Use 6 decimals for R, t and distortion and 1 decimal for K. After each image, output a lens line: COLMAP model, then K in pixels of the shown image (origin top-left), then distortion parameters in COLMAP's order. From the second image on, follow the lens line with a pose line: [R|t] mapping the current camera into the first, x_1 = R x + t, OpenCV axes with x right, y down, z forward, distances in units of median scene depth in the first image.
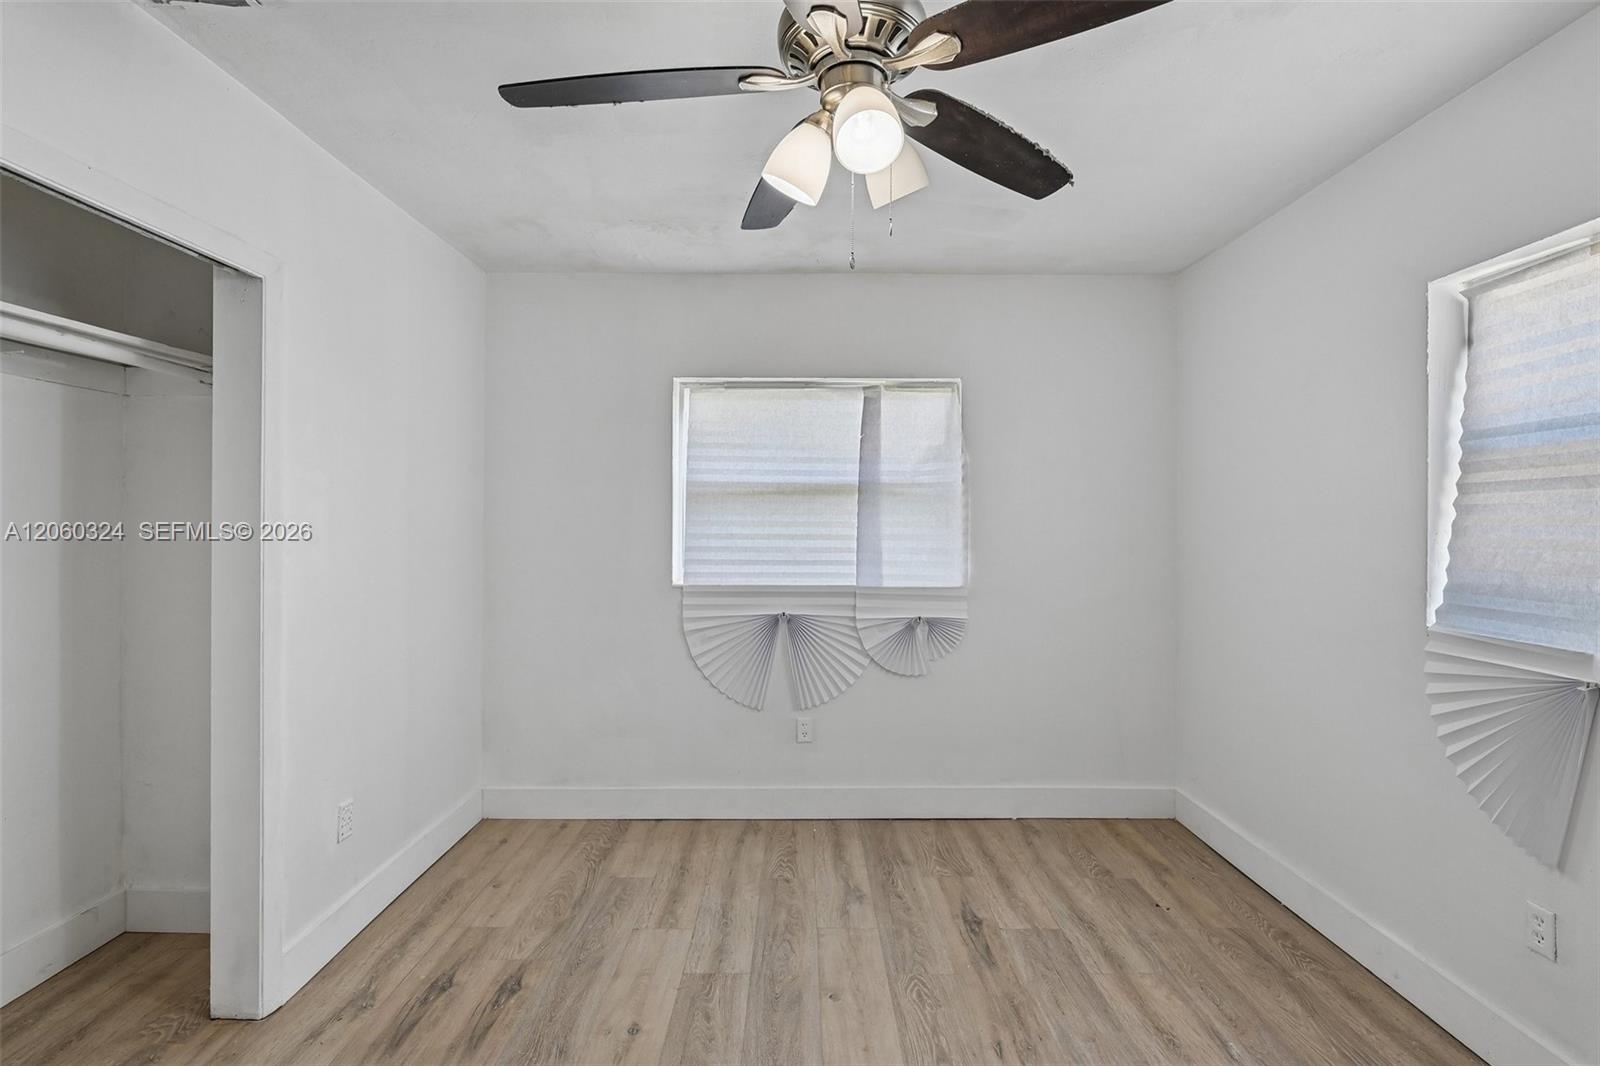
lens RADIAL K [[775.2, 0, 826.5], [0, 775.2, 518.7], [0, 0, 1]] dist [0.000347, -0.005531]
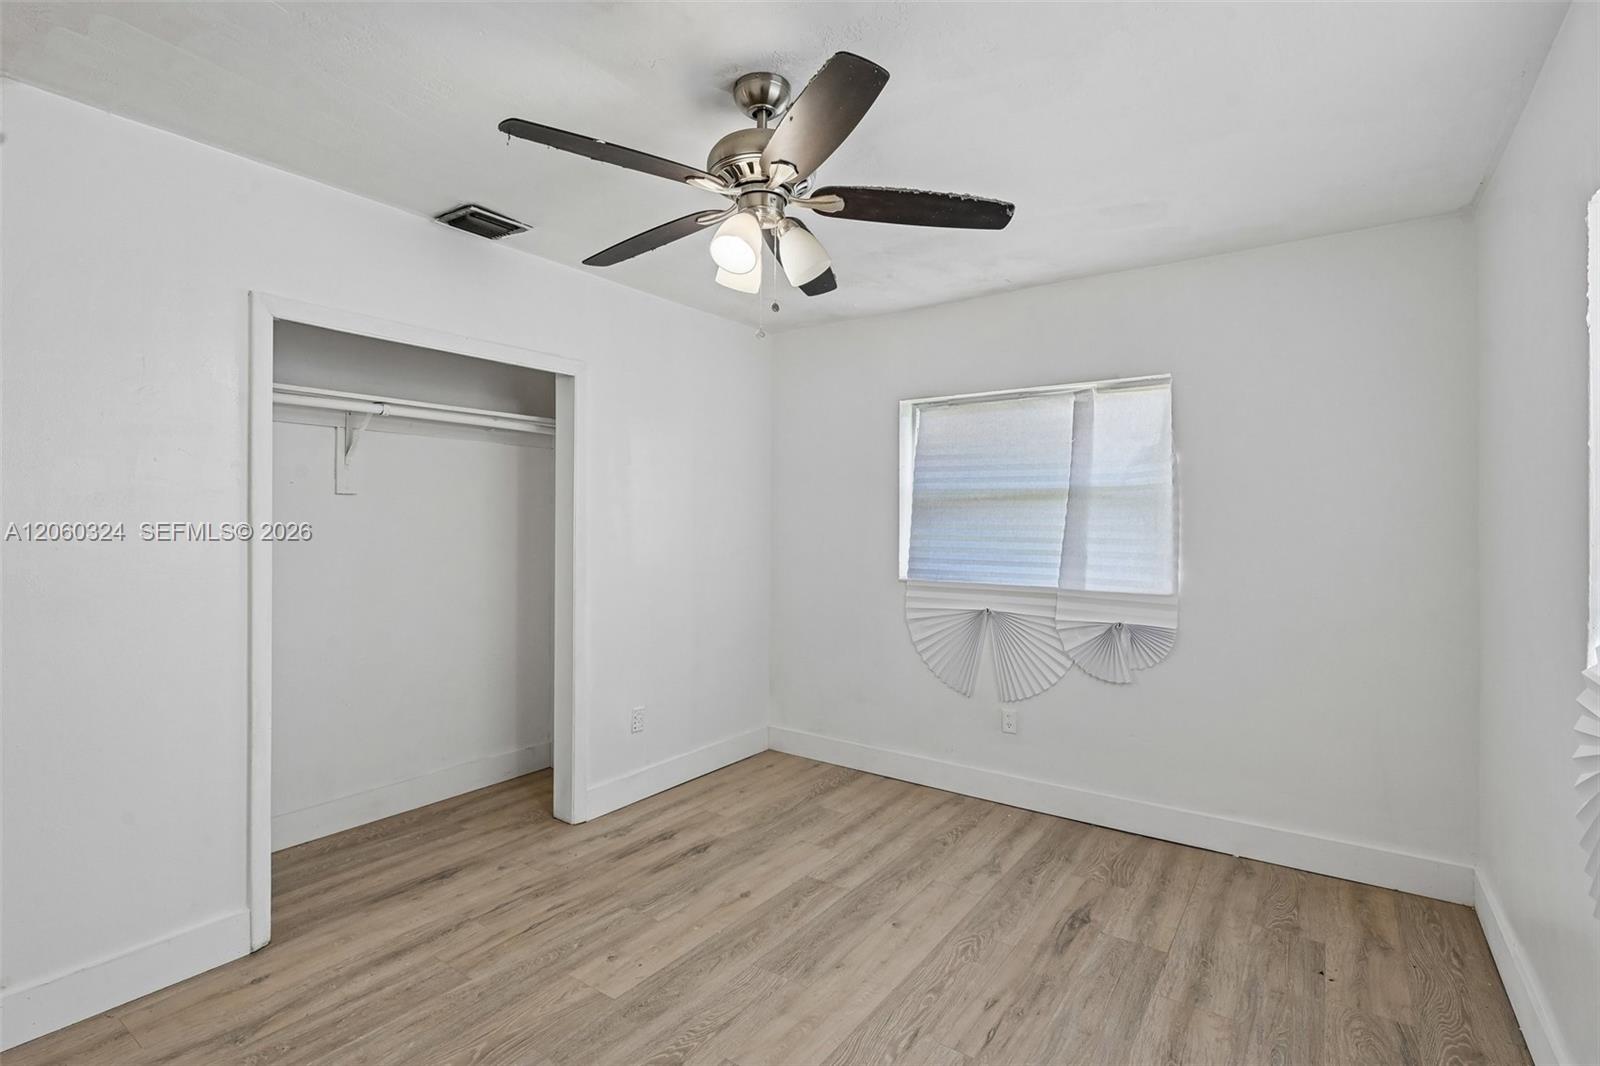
lens RADIAL K [[776.2, 0, 801.9], [0, 776.2, 525.7], [0, 0, 1]] dist [-0.002582, -0.001950]
pose [[0.803936, 0.003832, -0.594703, 0.378512], [-0.002225, 0.999992, 0.003436, 0.001552], [0.594711, -0.001439, 0.803938, -0.024556]]
